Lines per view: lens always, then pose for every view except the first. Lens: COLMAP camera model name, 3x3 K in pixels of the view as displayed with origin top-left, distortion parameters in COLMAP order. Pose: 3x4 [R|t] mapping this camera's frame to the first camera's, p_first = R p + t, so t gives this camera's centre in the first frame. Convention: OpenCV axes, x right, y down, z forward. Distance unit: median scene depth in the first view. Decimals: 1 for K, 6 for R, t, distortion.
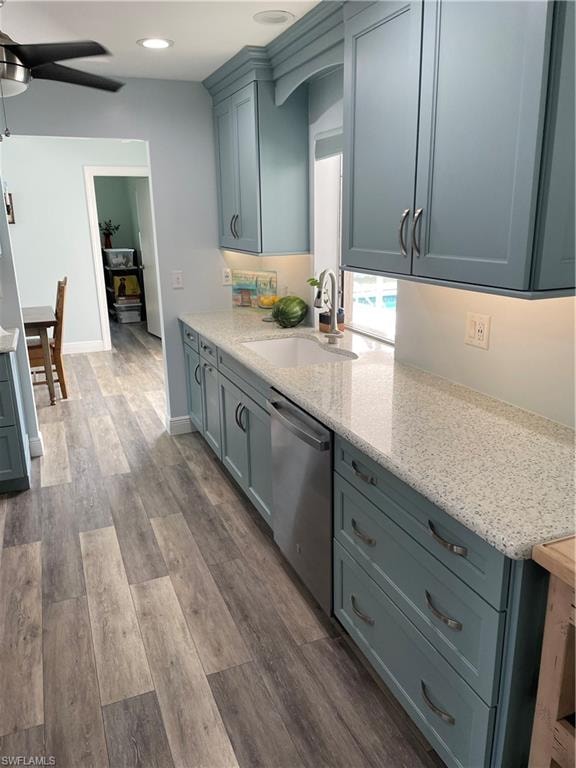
lens RADIAL K [[582.5, 0, 288.0], [0, 582.5, 384.0], [0, 0, 1]] dist [0.007253, -0.040461]
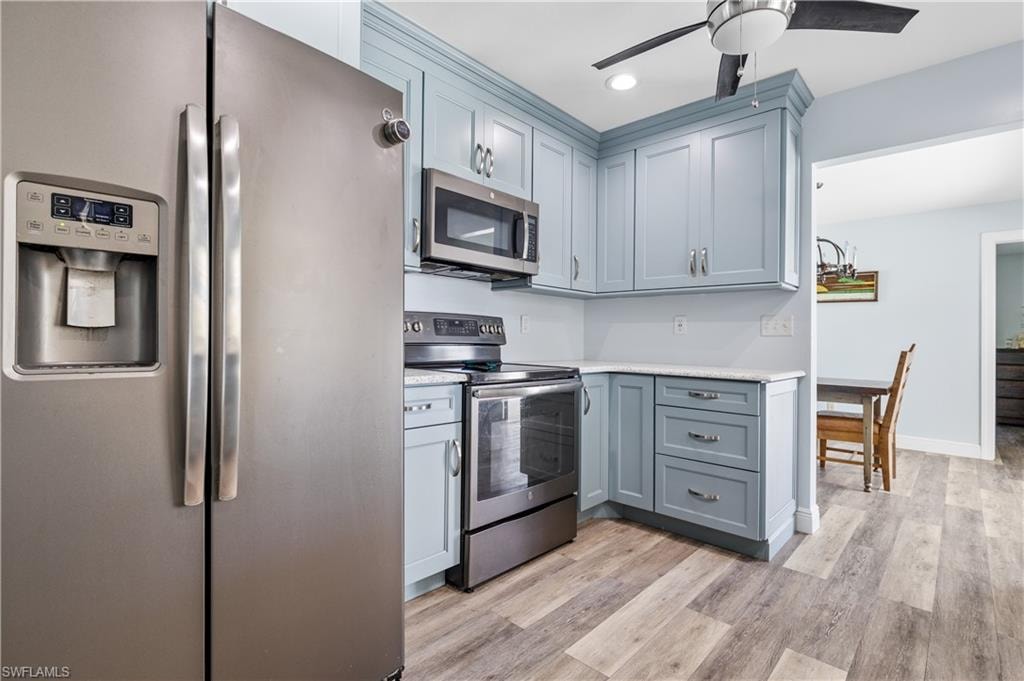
lens RADIAL K [[470.4, 0, 512.0], [0, 470.4, 340.5], [0, 0, 1]] dist [-0.001182, -0.000167]
pose [[0.402994, 0.022503, -0.914926, 0.000801], [-0.273373, 0.957018, -0.096874, 0.050738], [0.873420, 0.289156, 0.391824, 0.372386]]
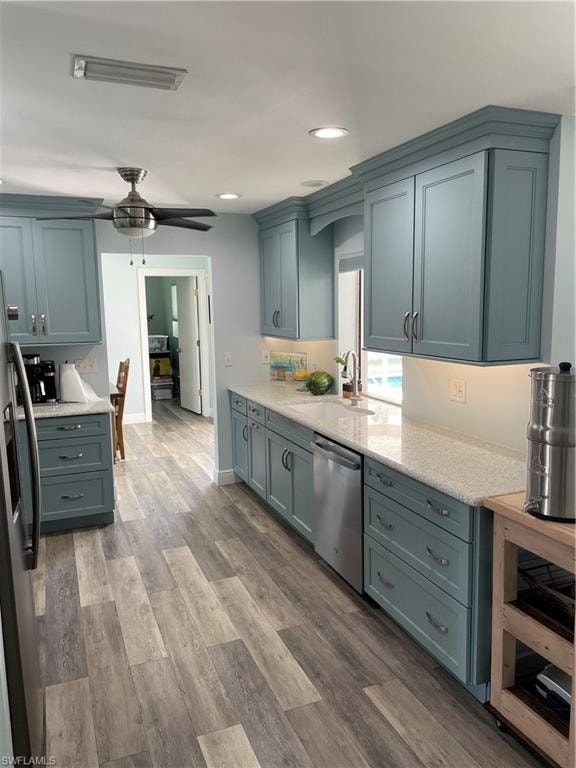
lens RADIAL K [[579.2, 0, 288.0], [0, 579.2, 384.0], [0, 0, 1]] dist [-0.021645, -0.001413]
pose [[0.999978, -0.002206, -0.006204, -0.062479], [0.001311, 0.990035, -0.140817, 0.063564], [0.006453, 0.140806, 0.990016, -0.295521]]
